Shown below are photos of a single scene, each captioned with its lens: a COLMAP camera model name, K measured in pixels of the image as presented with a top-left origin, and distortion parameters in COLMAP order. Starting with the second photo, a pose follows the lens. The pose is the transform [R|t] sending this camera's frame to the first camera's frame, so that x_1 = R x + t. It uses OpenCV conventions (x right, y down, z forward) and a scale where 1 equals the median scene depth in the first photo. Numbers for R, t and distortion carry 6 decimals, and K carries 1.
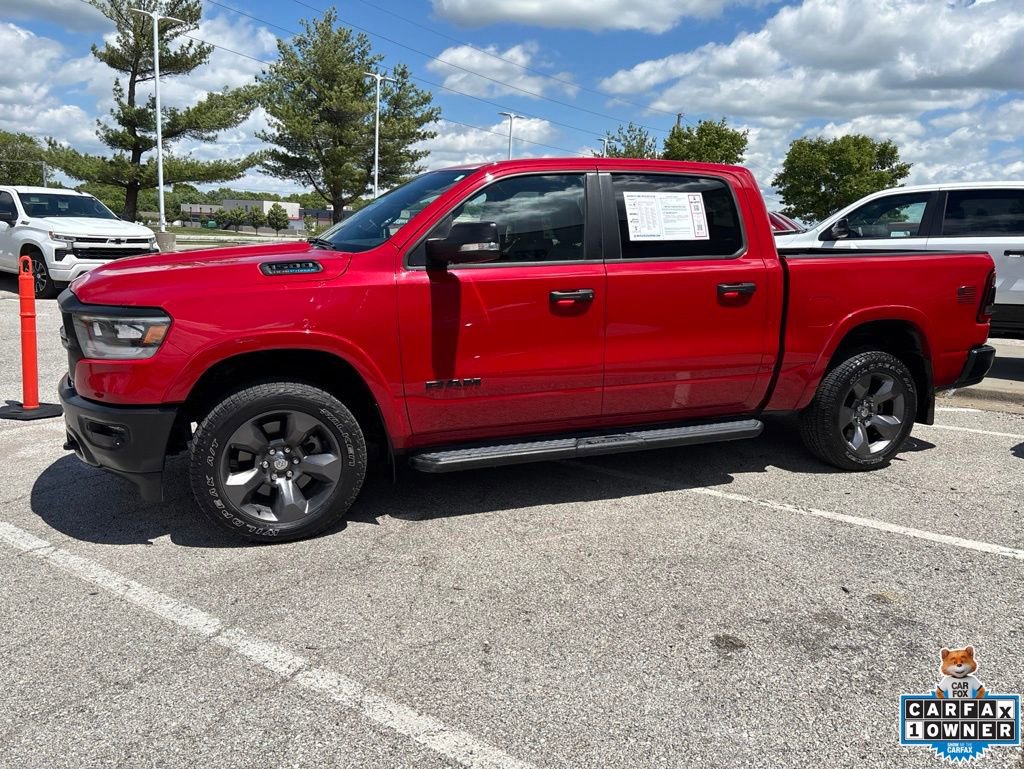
lens RADIAL K [[778.9, 0, 508.7], [0, 778.9, 388.8], [0, 0, 1]] dist [0.041398, -0.048847]
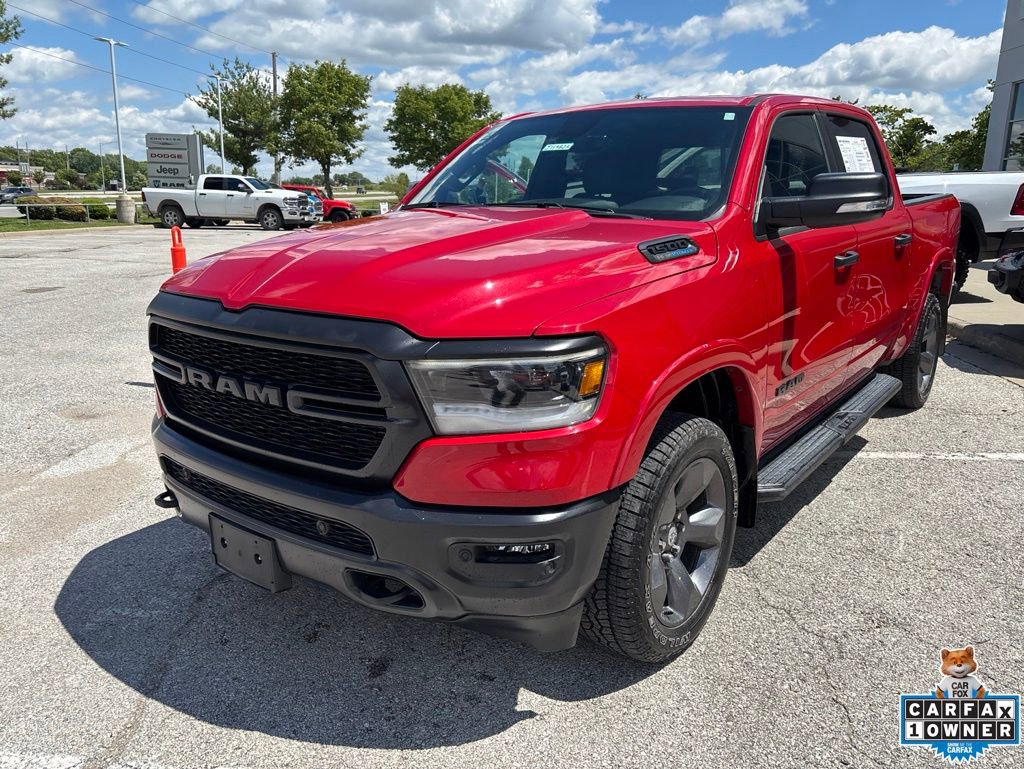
lens RADIAL K [[778.9, 0, 514.6], [0, 778.9, 390.2], [0, 0, 1]] dist [0.041398, -0.048847]
pose [[0.862923, -0.148742, 0.482949, -0.516386], [0.116895, 0.988533, 0.095591, -0.081067], [-0.491630, -0.026033, 0.870415, 0.339587]]
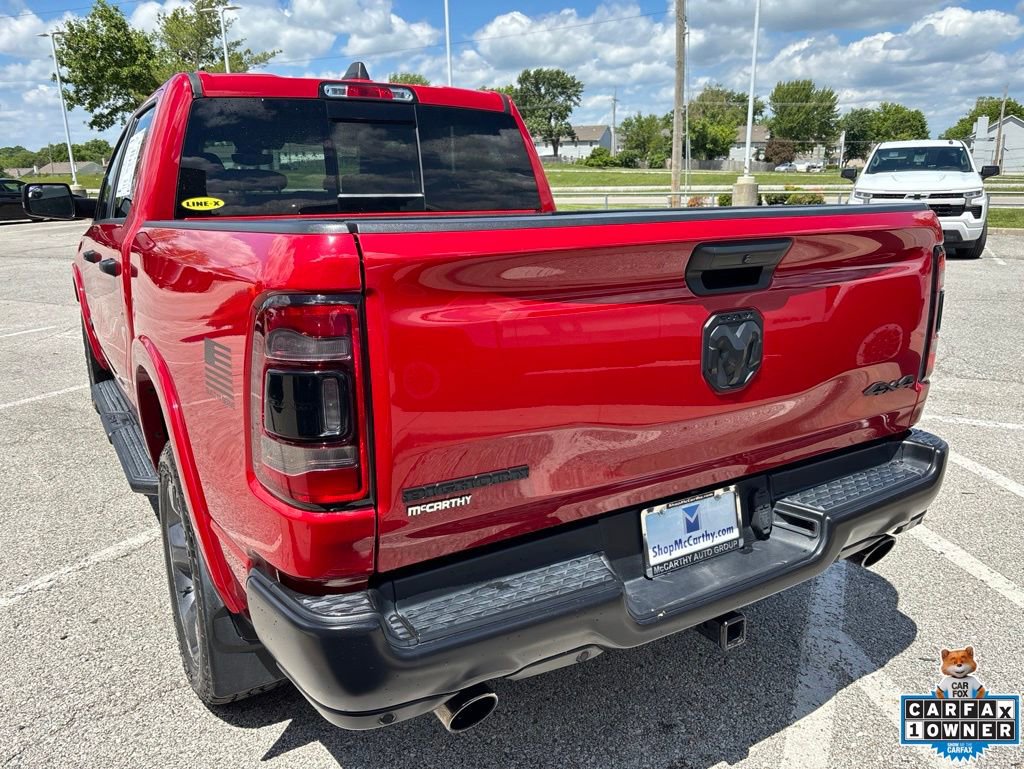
lens RADIAL K [[778.9, 0, 509.5], [0, 778.9, 383.0], [0, 0, 1]] dist [0.041398, -0.048847]
pose [[0.155544, 0.217810, -0.963517, 0.884653], [-0.171990, 0.966462, 0.190711, -0.188761], [0.972741, 0.136051, 0.187788, 1.049041]]
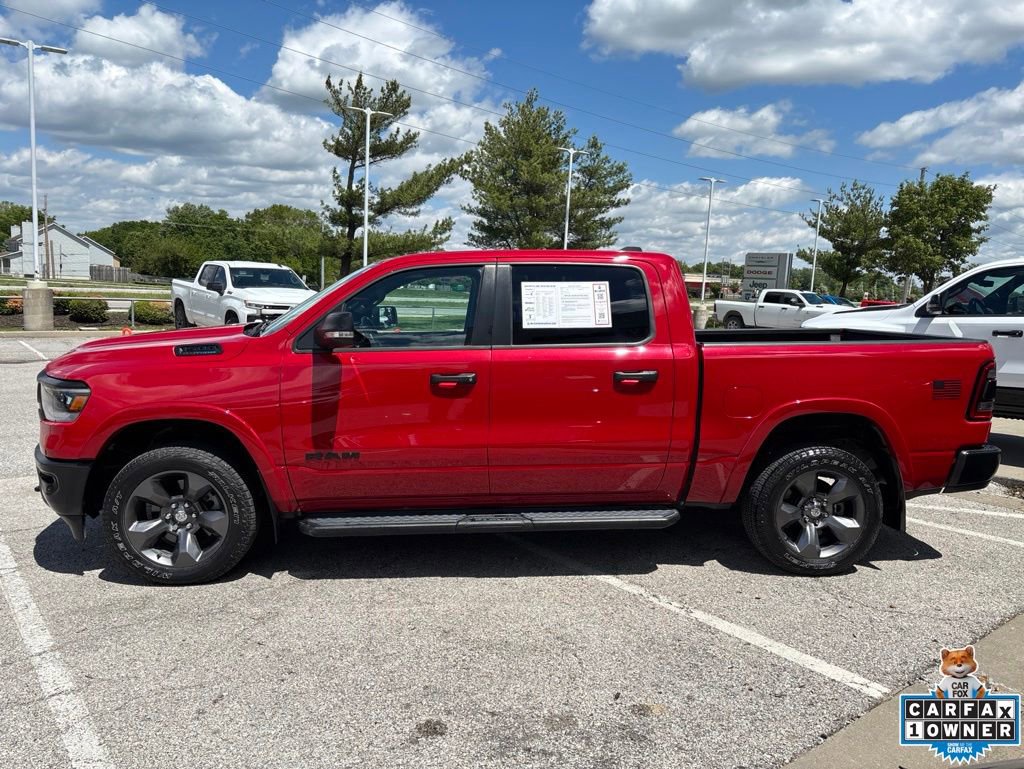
lens RADIAL K [[778.9, 0, 517.7], [0, 778.9, 387.1], [0, 0, 1]] dist [0.041398, -0.048847]
pose [[0.957867, 0.035503, -0.285008, 0.368069], [-0.057375, 0.995982, -0.068758, -0.031940], [0.281422, 0.082213, 0.956056, 0.006551]]
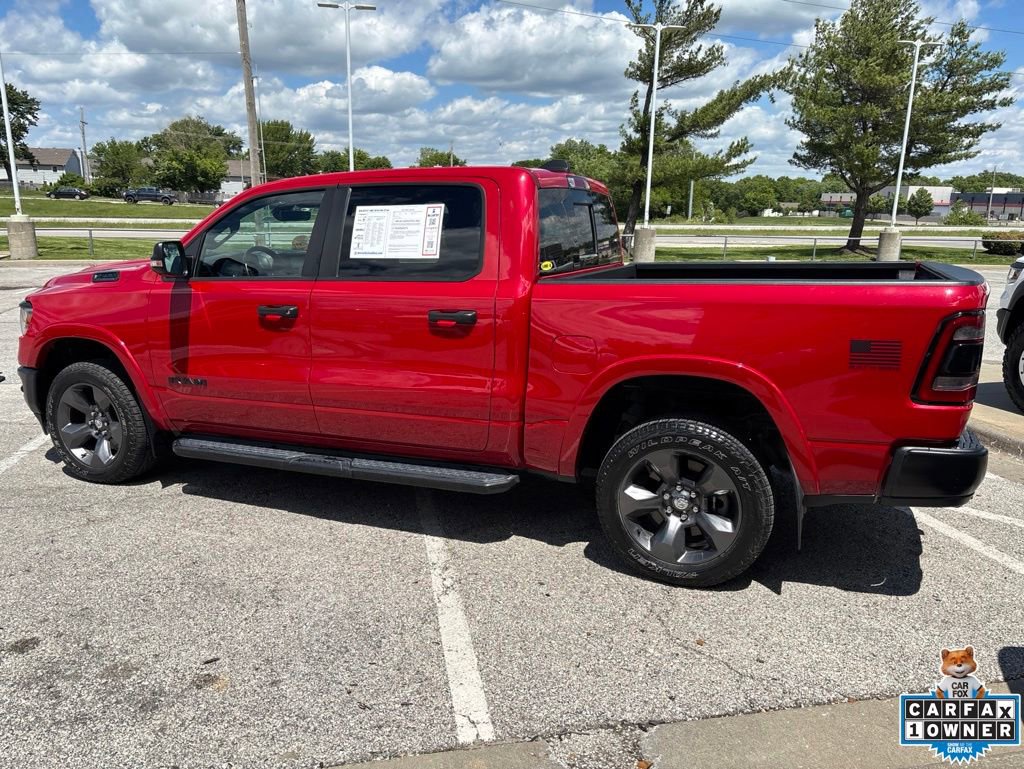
lens RADIAL K [[778.9, 0, 509.6], [0, 778.9, 387.2], [0, 0, 1]] dist [0.041398, -0.048847]
pose [[0.712413, 0.131495, -0.689331, 0.798219], [-0.123475, 0.990451, 0.061326, -0.095217], [0.690812, 0.041425, 0.721846, 0.370648]]
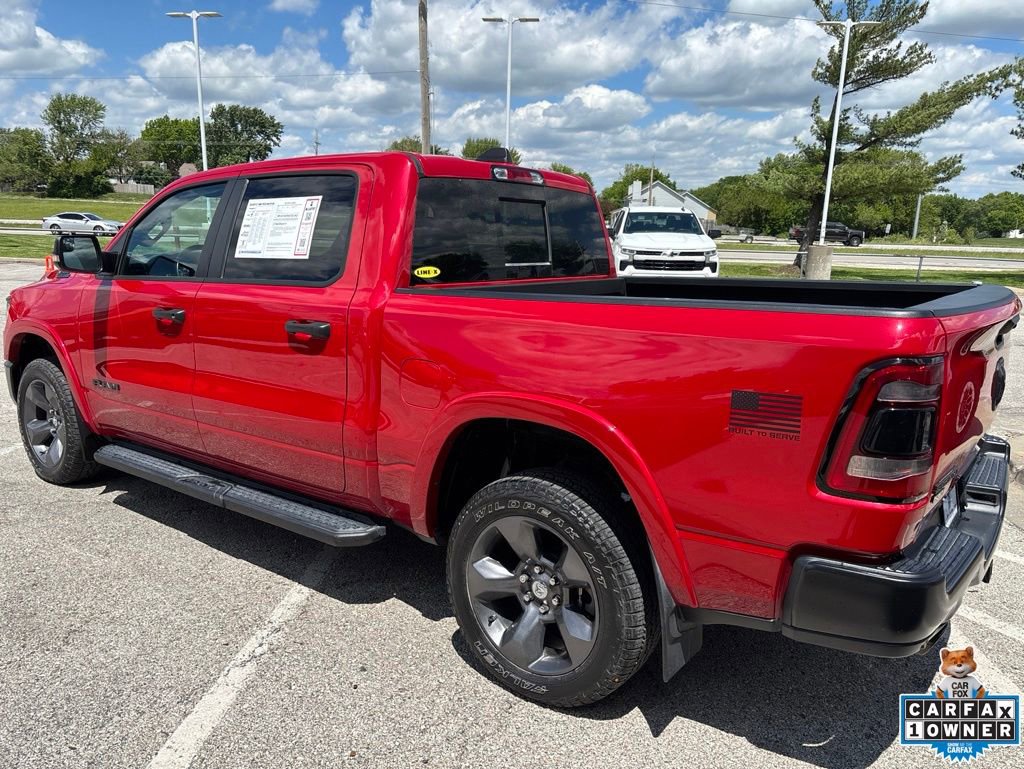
lens RADIAL K [[778.9, 0, 508.7], [0, 778.9, 380.9], [0, 0, 1]] dist [0.041398, -0.048847]
pose [[0.510186, 0.152258, -0.846480, 0.851575], [-0.173761, 0.982157, 0.071934, -0.140345], [0.842329, 0.110385, 0.527539, 0.671032]]
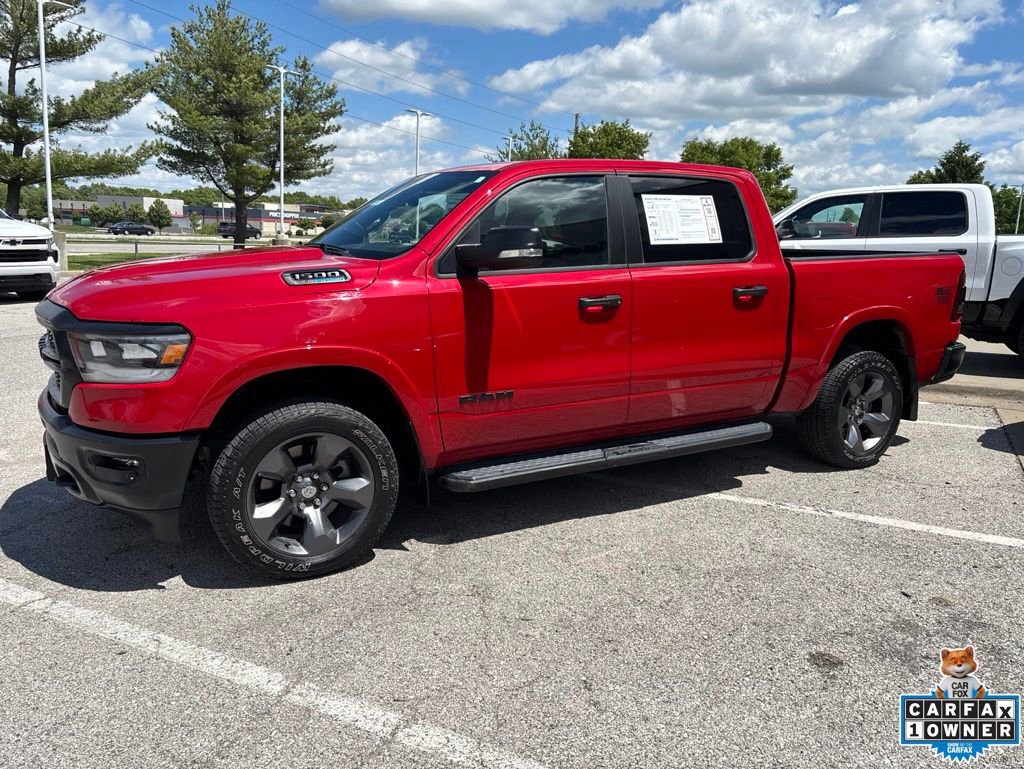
lens RADIAL K [[778.9, 0, 508.7], [0, 778.9, 384.5], [0, 0, 1]] dist [0.041398, -0.048847]
pose [[0.991190, -0.026985, 0.129669, -0.124783], [0.027265, 0.999628, -0.000380, -0.015804], [-0.129610, 0.003912, 0.991557, 0.045407]]
